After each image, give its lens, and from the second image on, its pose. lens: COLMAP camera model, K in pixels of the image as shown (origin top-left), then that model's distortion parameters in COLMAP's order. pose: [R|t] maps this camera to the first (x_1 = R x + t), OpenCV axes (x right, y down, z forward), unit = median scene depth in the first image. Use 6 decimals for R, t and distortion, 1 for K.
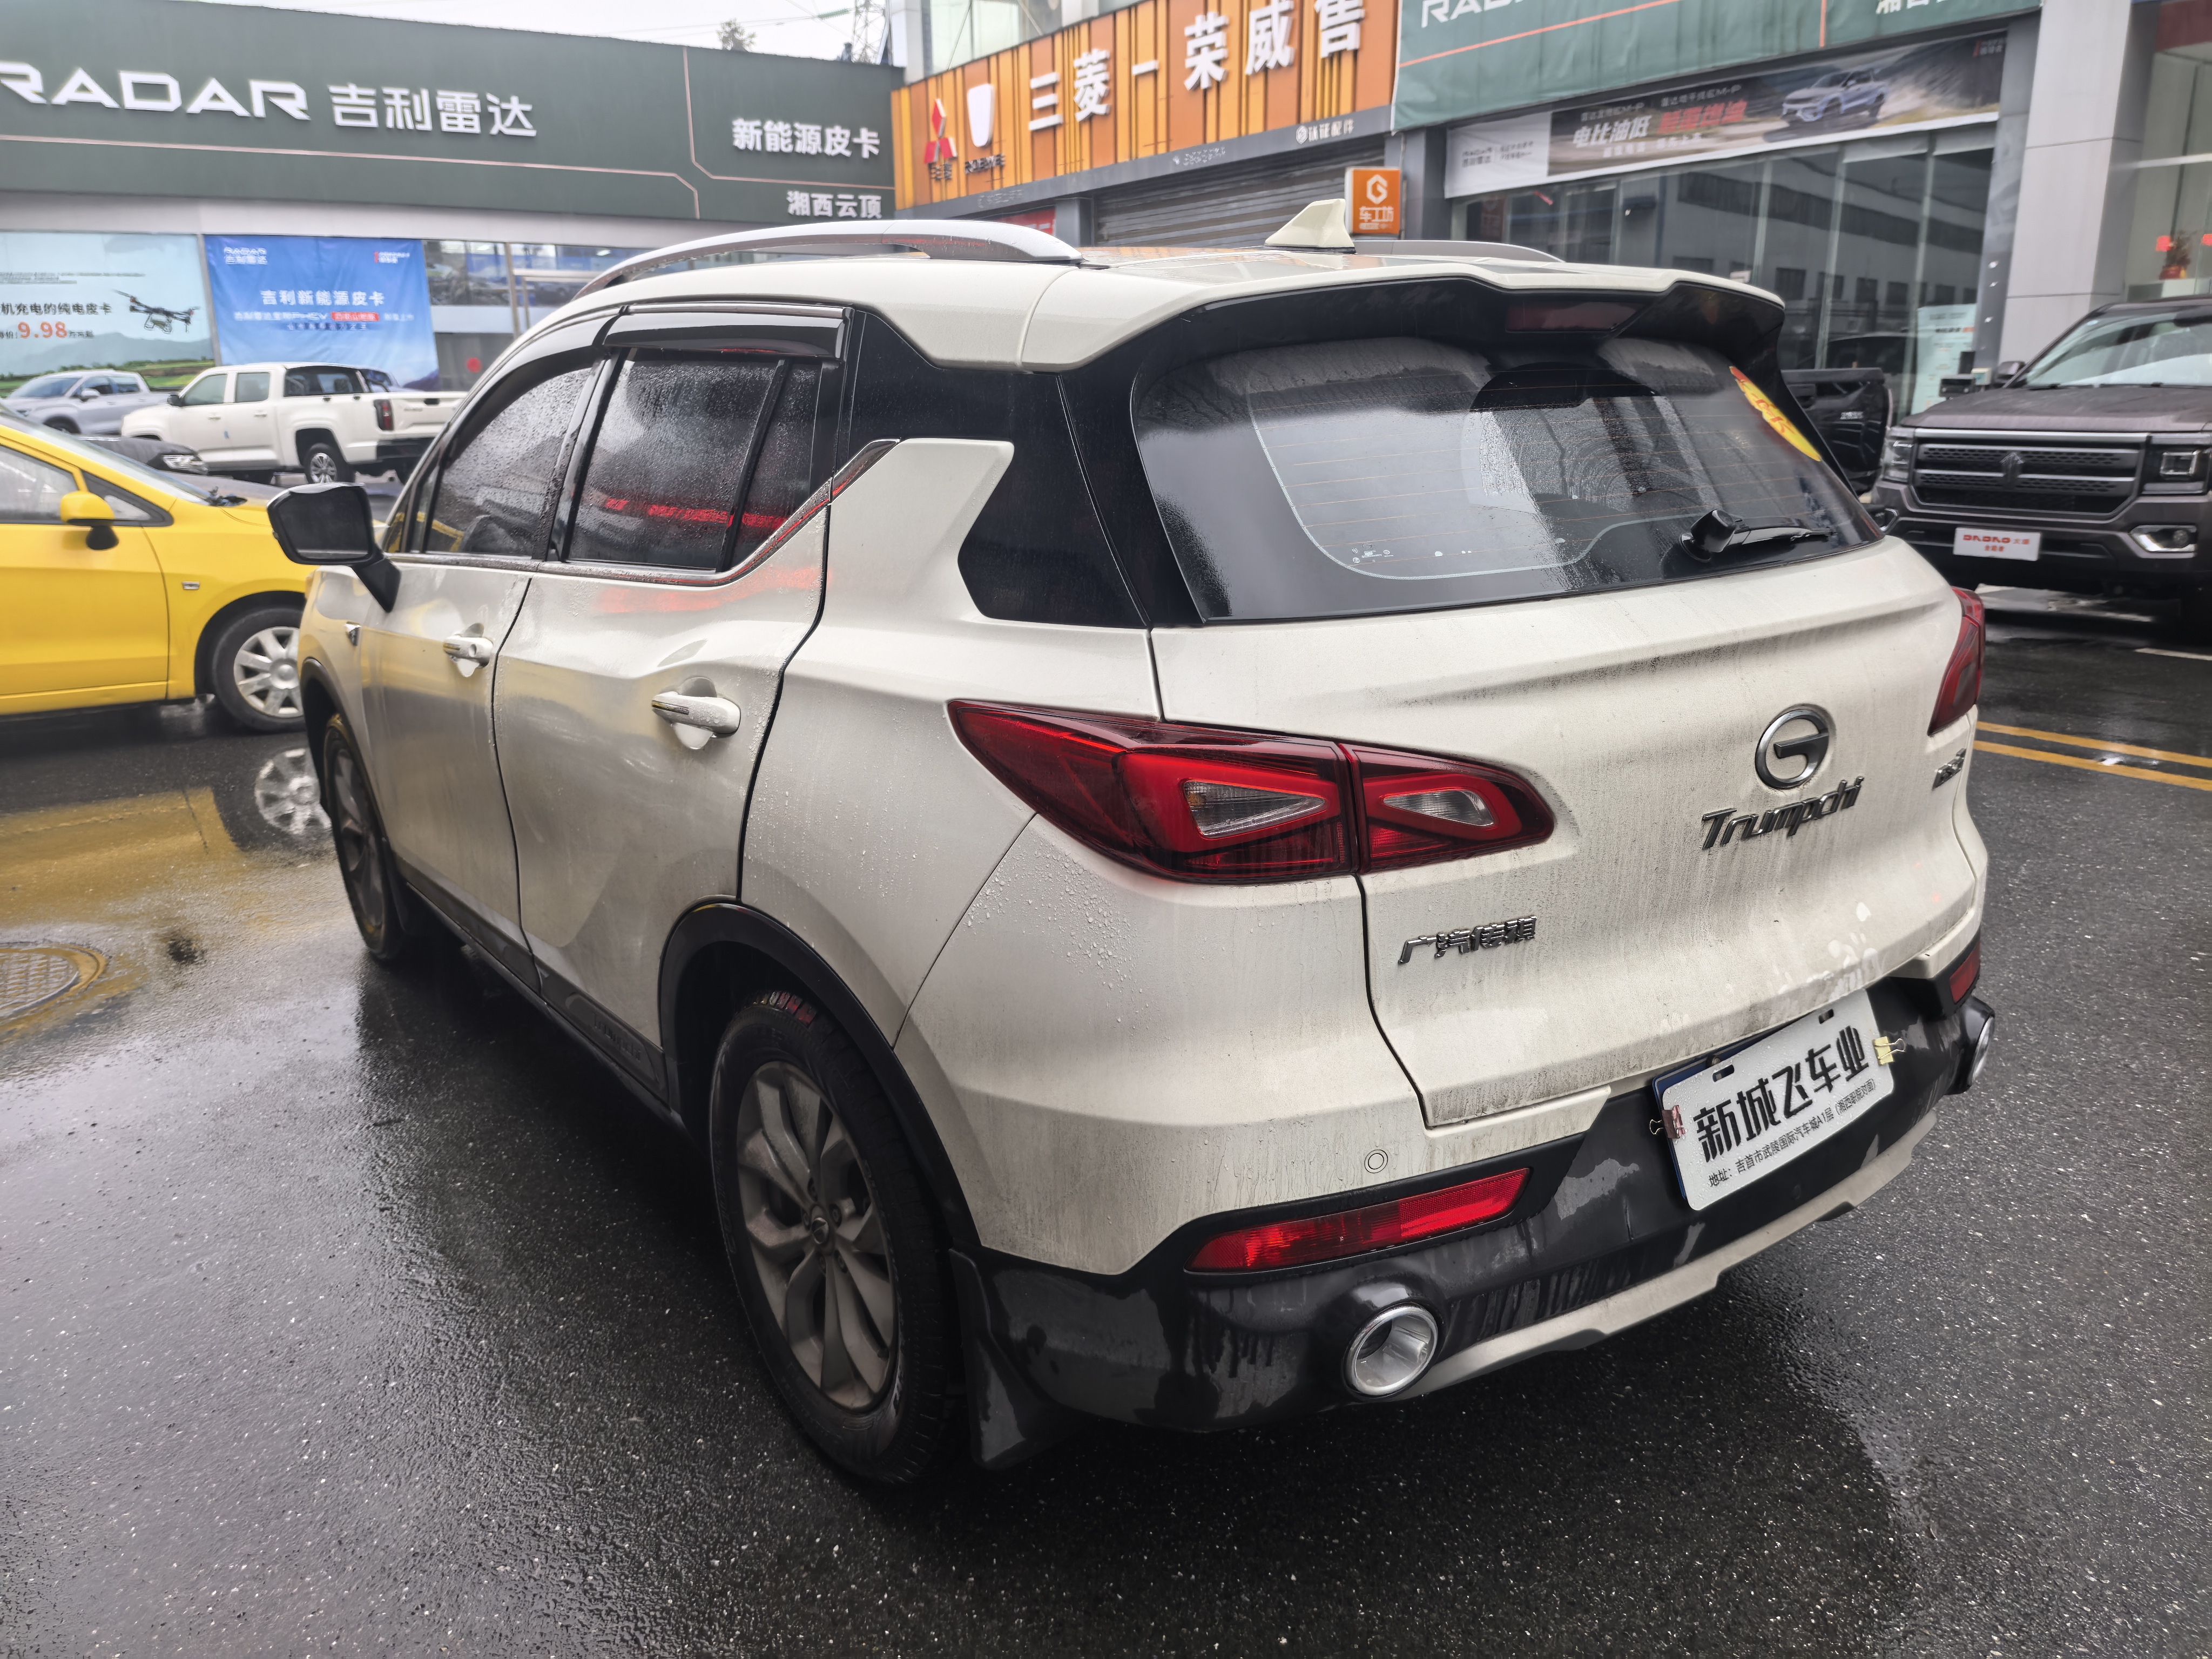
lens RADIAL K [[1582.4, 0, 1094.9], [0, 1582.4, 841.5], [0, 0, 1]] dist [0.056833, -0.080134]
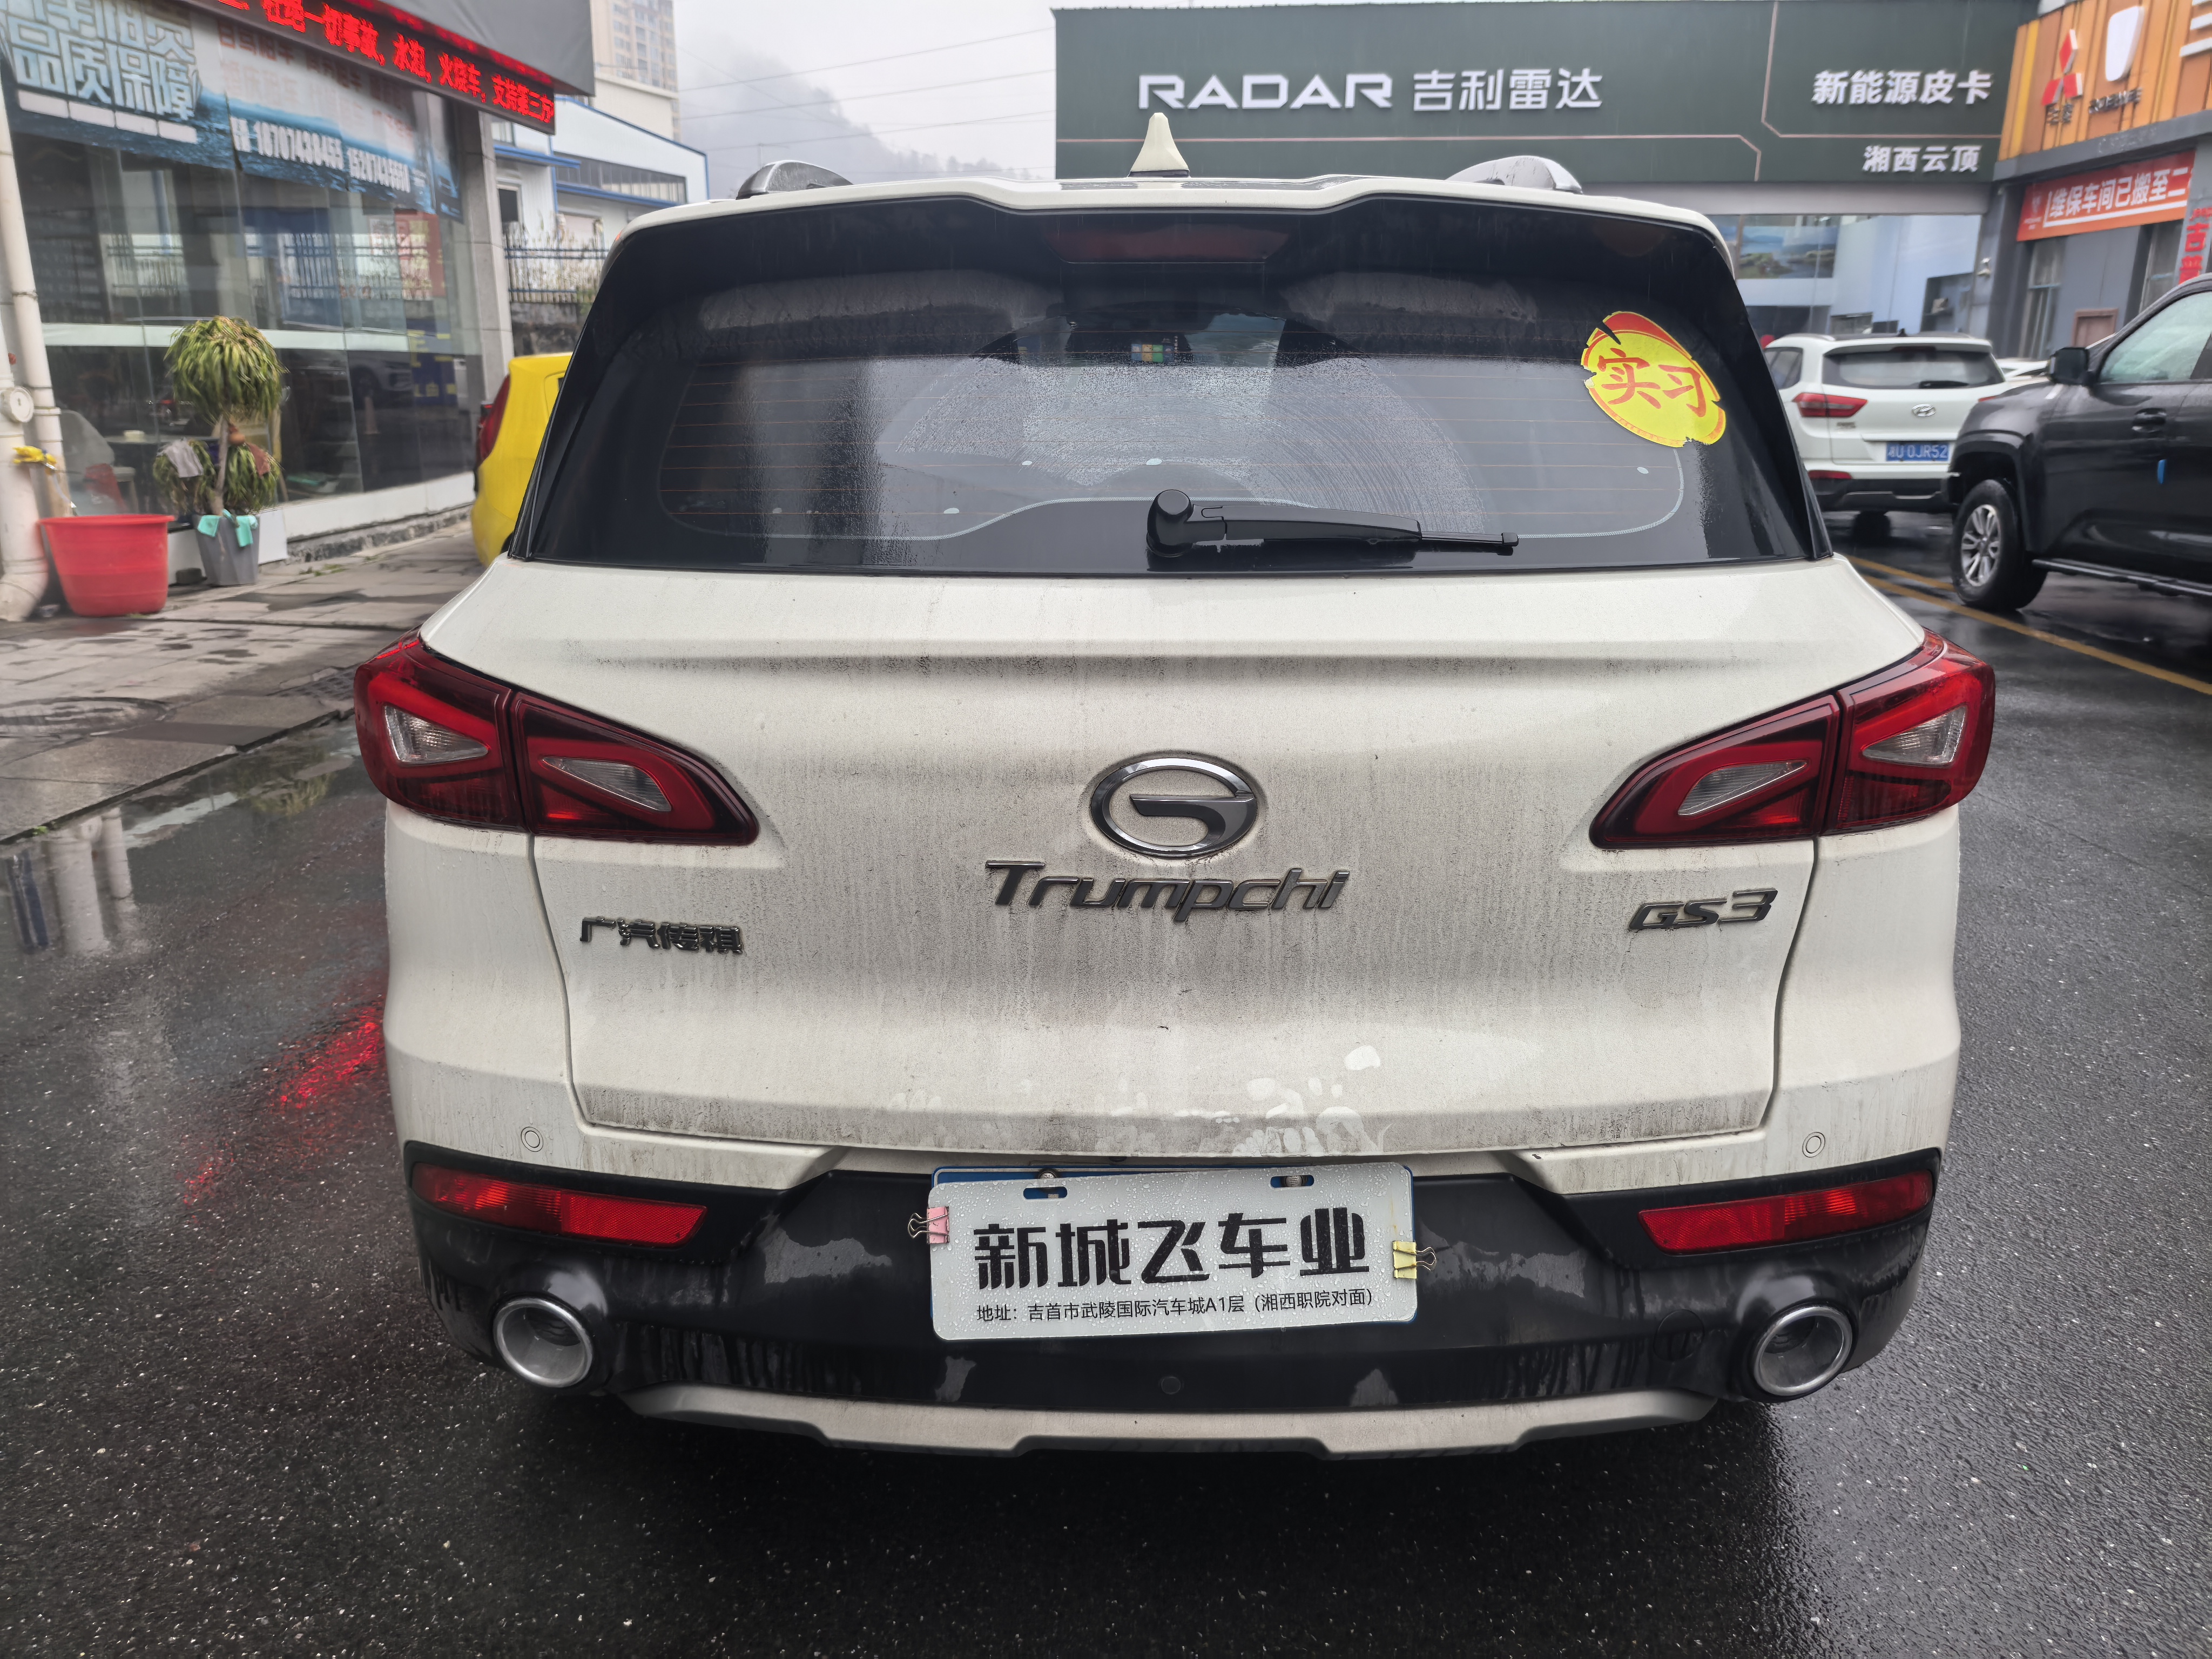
lens RADIAL K [[1585.0, 0, 1106.0], [0, 1585.0, 829.5], [0, 0, 1]] dist [0.045800, -0.055178]
pose [[0.799908, 0.185993, -0.570573, 0.787905], [-0.181420, 0.981221, 0.065515, -0.085264], [0.572044, 0.051107, 0.818629, 0.336082]]
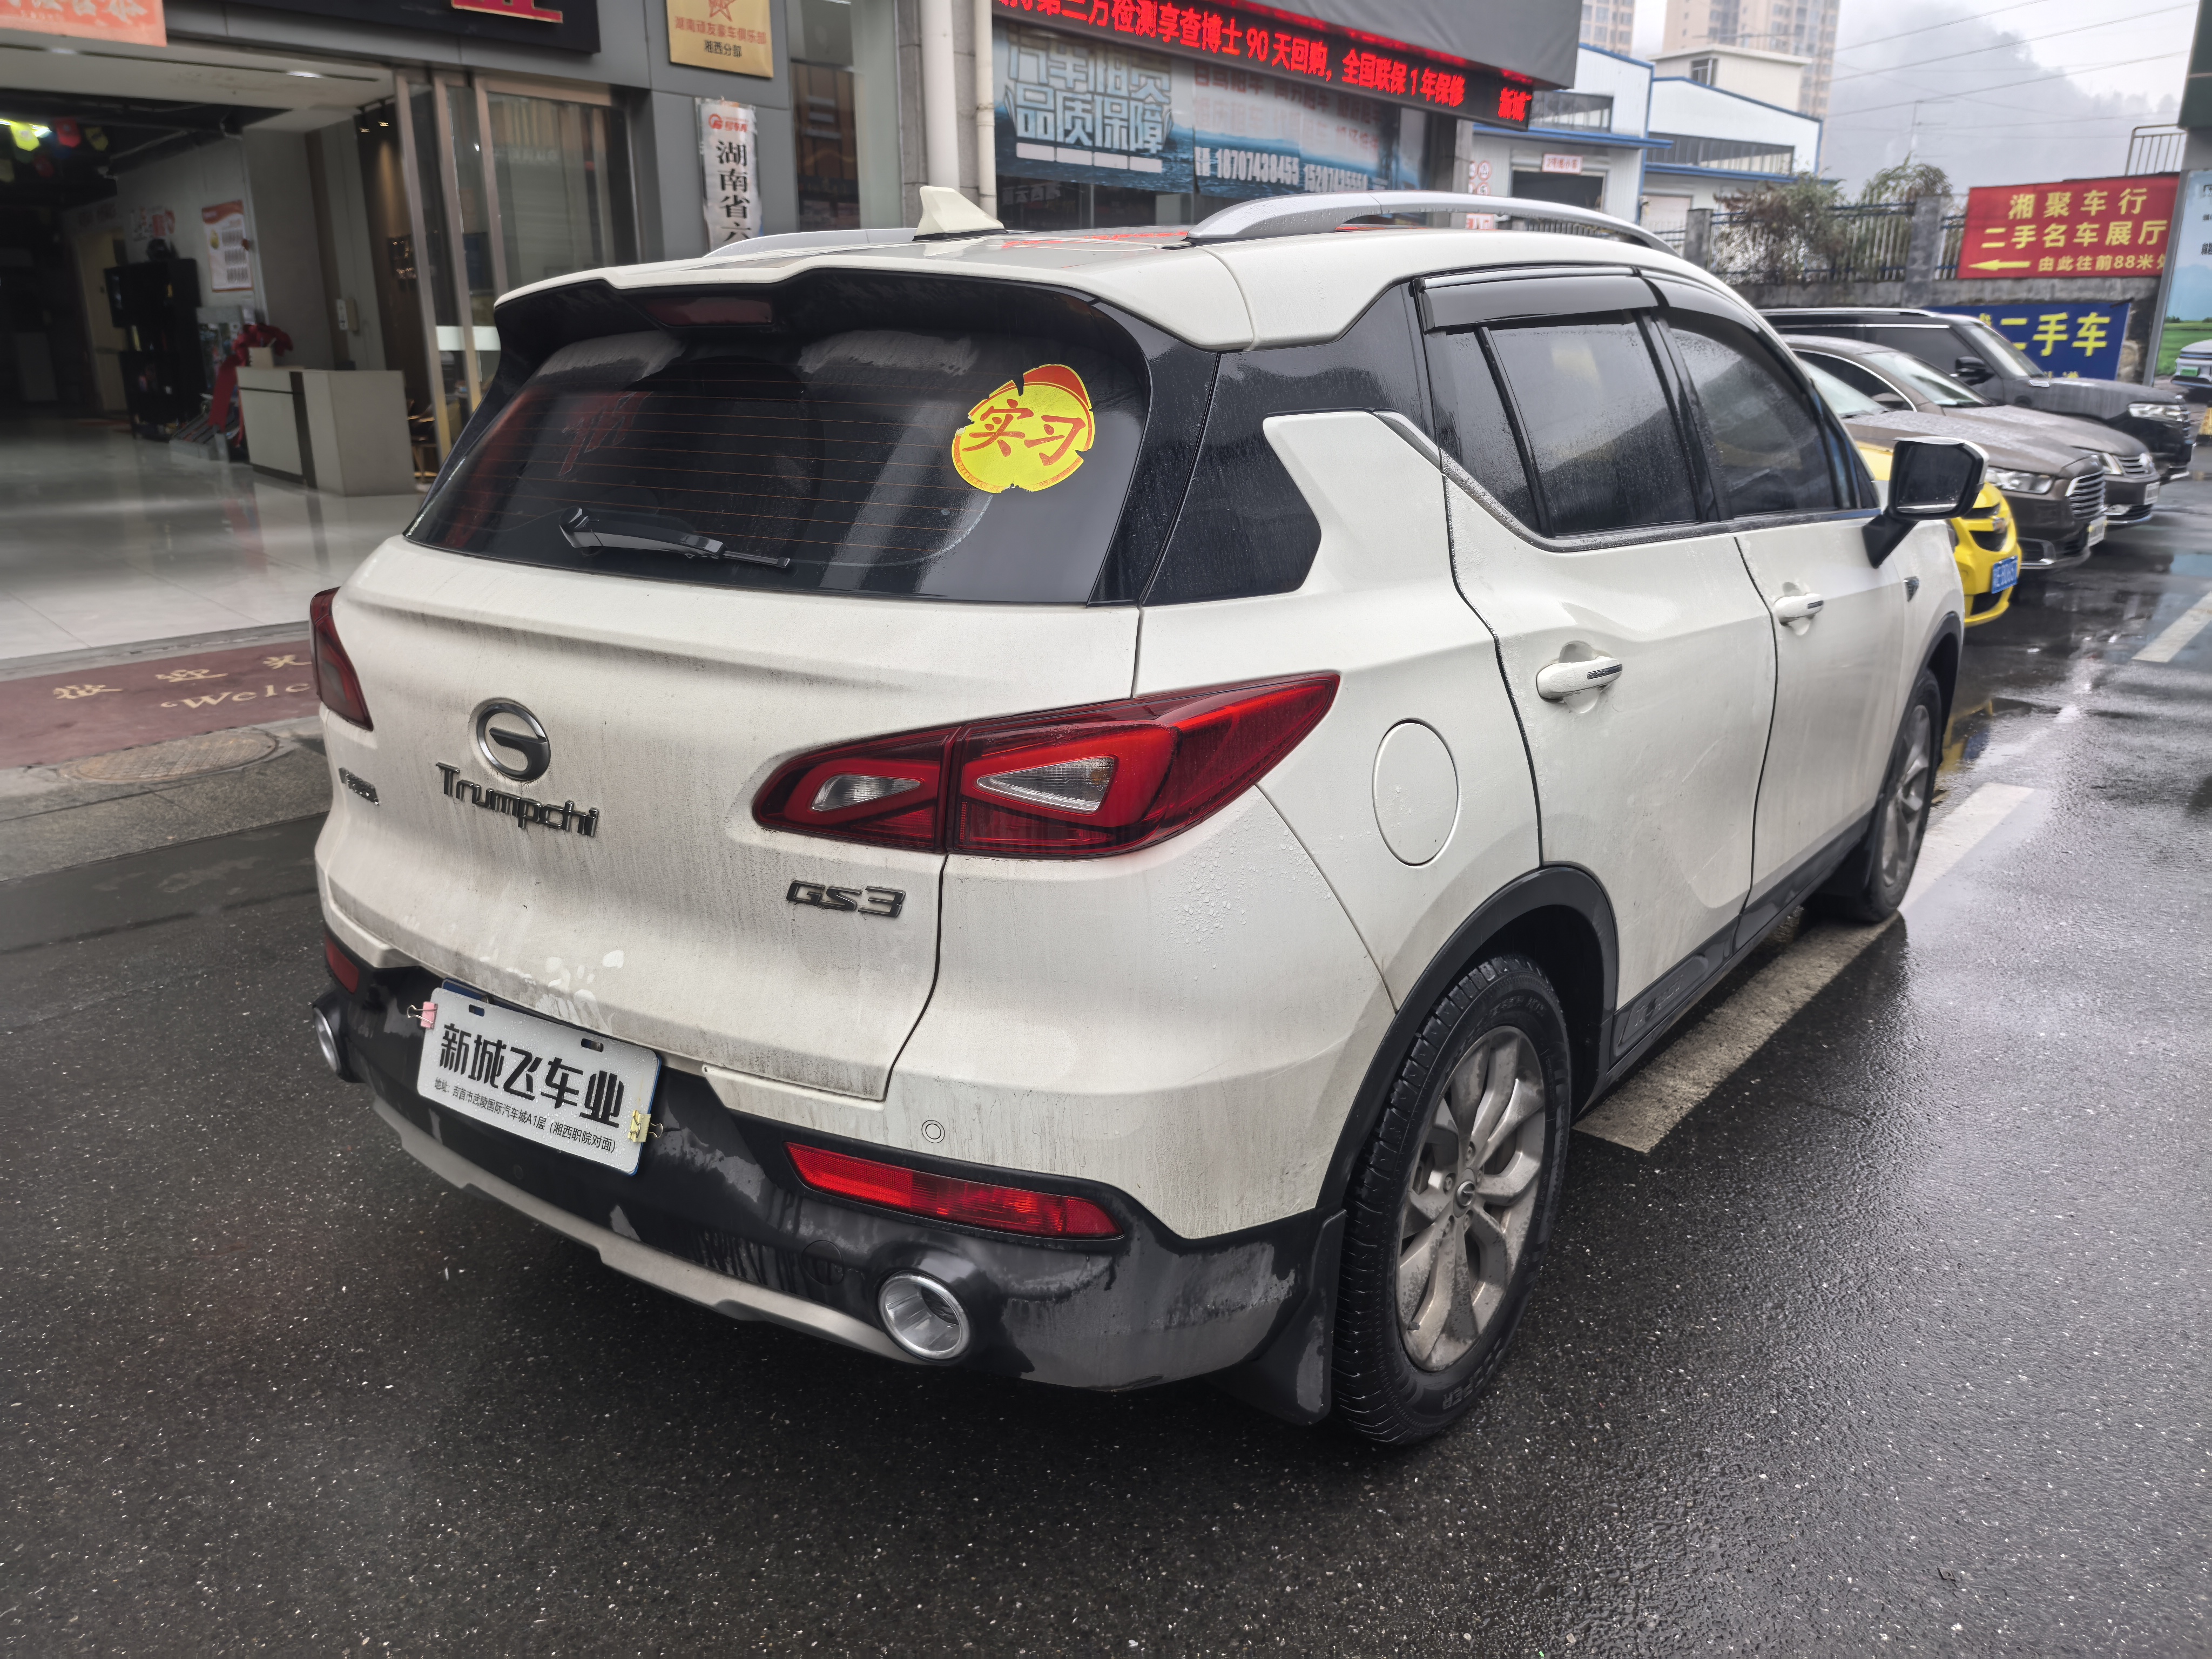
lens RADIAL K [[1585.0, 0, 1106.0], [0, 1585.0, 829.5], [0, 0, 1]] dist [0.045800, -0.055178]
pose [[0.292336, 0.290605, -0.911092, 1.399403], [-0.262990, 0.940407, 0.215571, -0.304633], [0.919443, 0.176589, 0.351342, 0.931250]]
